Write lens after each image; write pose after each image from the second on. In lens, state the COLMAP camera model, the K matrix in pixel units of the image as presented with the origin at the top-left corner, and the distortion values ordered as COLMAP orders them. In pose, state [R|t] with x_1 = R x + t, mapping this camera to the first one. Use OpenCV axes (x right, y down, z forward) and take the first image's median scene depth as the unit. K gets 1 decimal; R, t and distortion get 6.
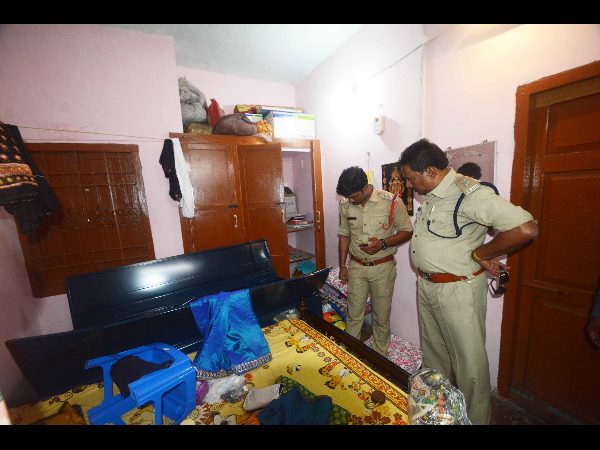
lens RADIAL K [[265.3, 0, 303.5], [0, 265.3, 234.6], [0, 0, 1]] dist [-0.002006, -0.006916]
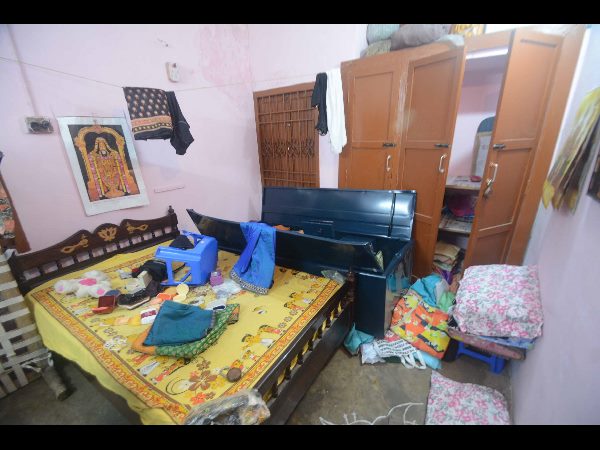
lens RADIAL K [[265.3, 0, 303.1], [0, 265.3, 240.4], [0, 0, 1]] dist [-0.002006, -0.006916]
pose [[0.439355, 0.366180, -0.820293, 0.520120], [-0.129794, 0.929442, 0.345385, -0.098220], [0.888887, -0.045278, 0.455883, 0.426611]]
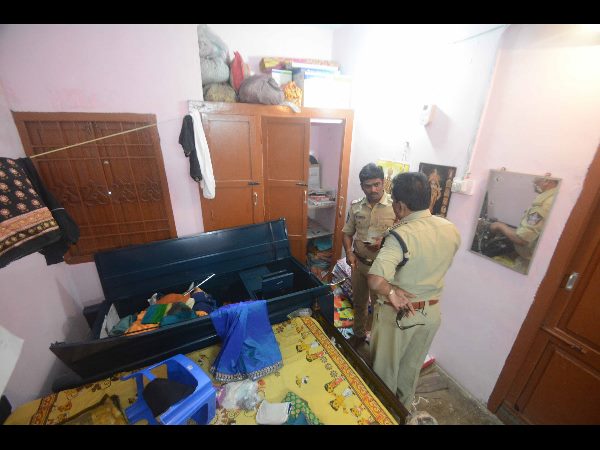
lens RADIAL K [[265.3, 0, 302.5], [0, 265.3, 234.9], [0, 0, 1]] dist [-0.002006, -0.006916]
pose [[0.992950, 0.107939, -0.048983, -0.029698], [-0.092755, 0.964850, 0.245887, -0.218771], [0.073802, -0.239610, 0.968060, 0.051220]]
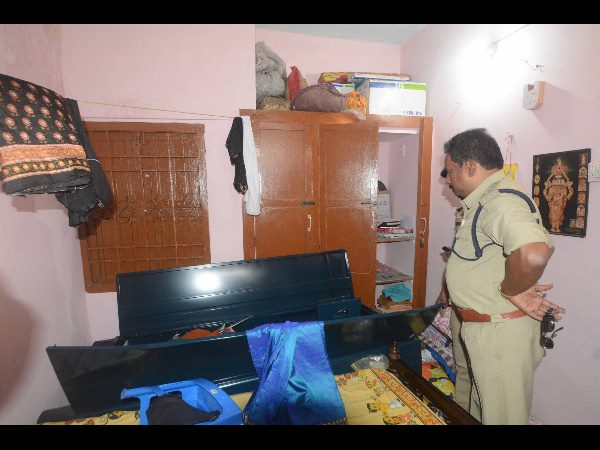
lens RADIAL K [[336.8, 0, 301.8], [0, 336.8, 234.5], [0, 0, 1]] dist [-0.016212, -0.006357]
pose [[0.964409, 0.080902, -0.251735, -0.036156], [-0.083745, 0.996487, -0.000580, -0.019180], [0.250804, 0.021641, 0.967796, 0.065727]]
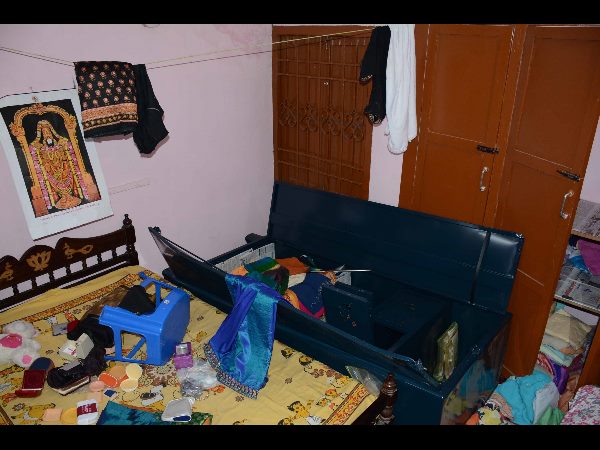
lens RADIAL K [[471.9, 0, 295.5], [0, 471.9, 226.6], [0, 0, 1]] dist [-0.145598, 0.090967]
pose [[0.305133, 0.428863, -0.850277, 0.525619], [-0.170585, 0.903031, 0.394254, -0.315591], [0.936907, 0.024745, 0.348703, 0.435313]]
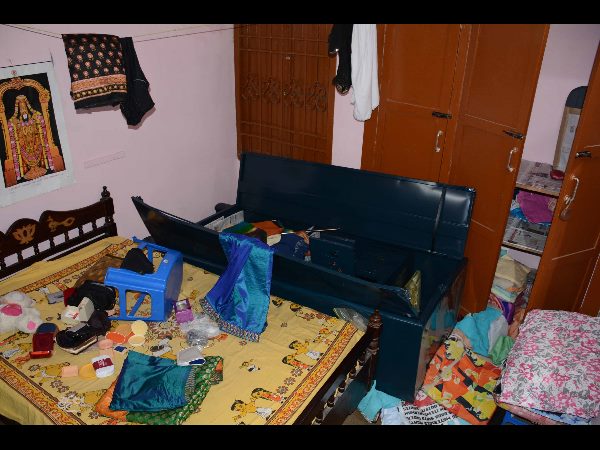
lens RADIAL K [[471.9, 0, 294.8], [0, 471.9, 229.1], [0, 0, 1]] dist [-0.145598, 0.090967]
pose [[0.440840, 0.448133, -0.777712, 0.584211], [-0.186003, 0.893251, 0.409274, -0.289118], [0.878102, -0.035768, 0.477135, 0.293014]]
